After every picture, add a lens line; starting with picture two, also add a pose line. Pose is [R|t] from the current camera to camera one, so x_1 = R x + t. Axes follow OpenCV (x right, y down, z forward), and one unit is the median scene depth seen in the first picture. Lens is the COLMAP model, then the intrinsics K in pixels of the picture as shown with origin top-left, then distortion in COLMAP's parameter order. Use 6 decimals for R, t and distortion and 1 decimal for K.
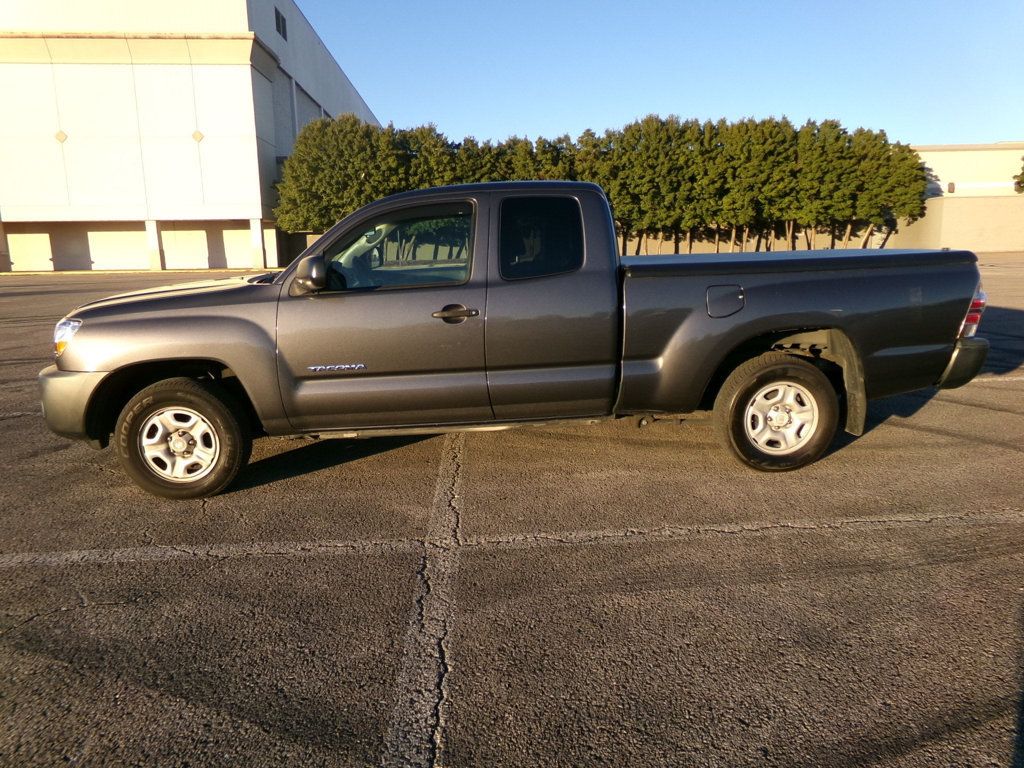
lens RADIAL K [[681.0, 0, 513.1], [0, 681.0, 369.0], [0, 0, 1]] dist [-0.026539, 0.048083]
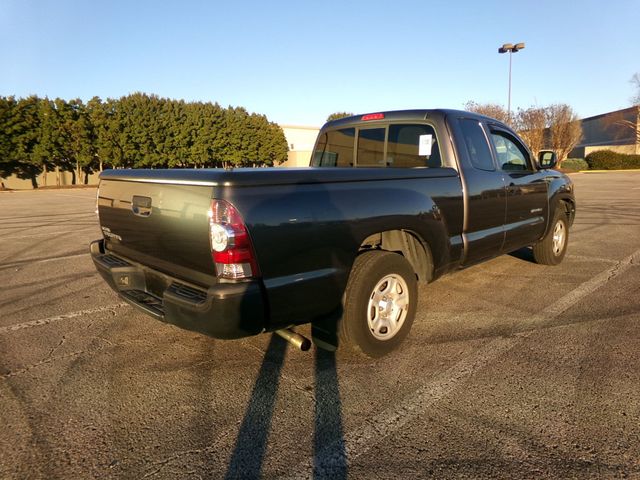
lens RADIAL K [[425.6, 0, 310.9], [0, 425.6, 237.8], [0, 0, 1]] dist [-0.026539, 0.048083]
pose [[0.762507, -0.097893, 0.639531, -0.151079], [0.125233, 0.992124, 0.002549, 0.000610], [-0.634743, 0.078147, 0.768761, 0.037835]]
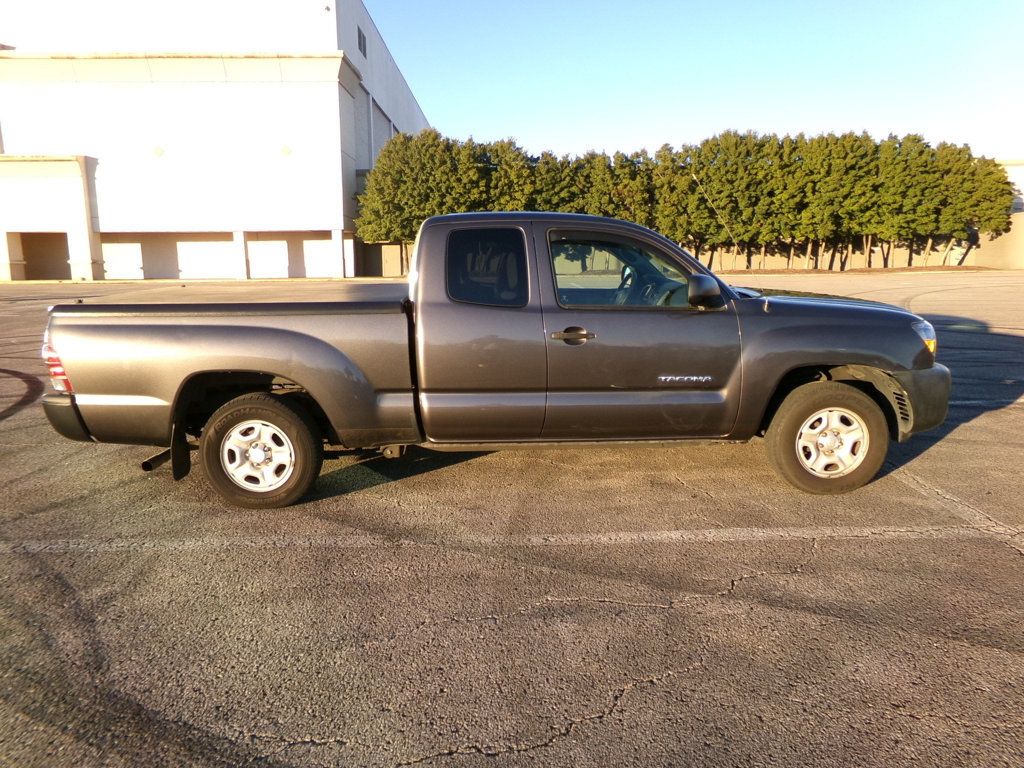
lens RADIAL K [[681.0, 0, 515.8], [0, 681.0, 368.5], [0, 0, 1]] dist [-0.026539, 0.048083]
pose [[0.998826, 0.015677, -0.045840, -0.061805], [-0.016495, 0.999711, -0.017516, 0.001809], [0.045553, 0.018251, 0.998795, -0.010366]]
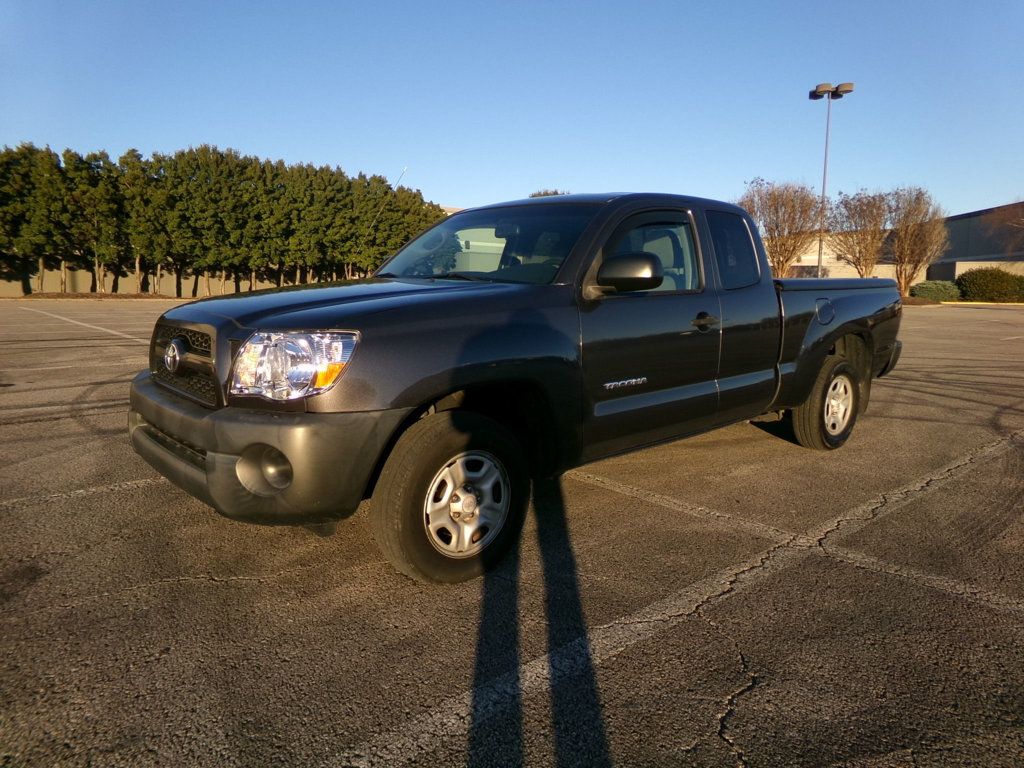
lens RADIAL K [[681.0, 0, 499.7], [0, 681.0, 382.1], [0, 0, 1]] dist [-0.026539, 0.048083]
pose [[0.784645, -0.056220, 0.617391, -0.078377], [0.082995, 0.996441, -0.014742, -0.000376], [-0.614365, 0.062808, 0.786518, 0.034666]]
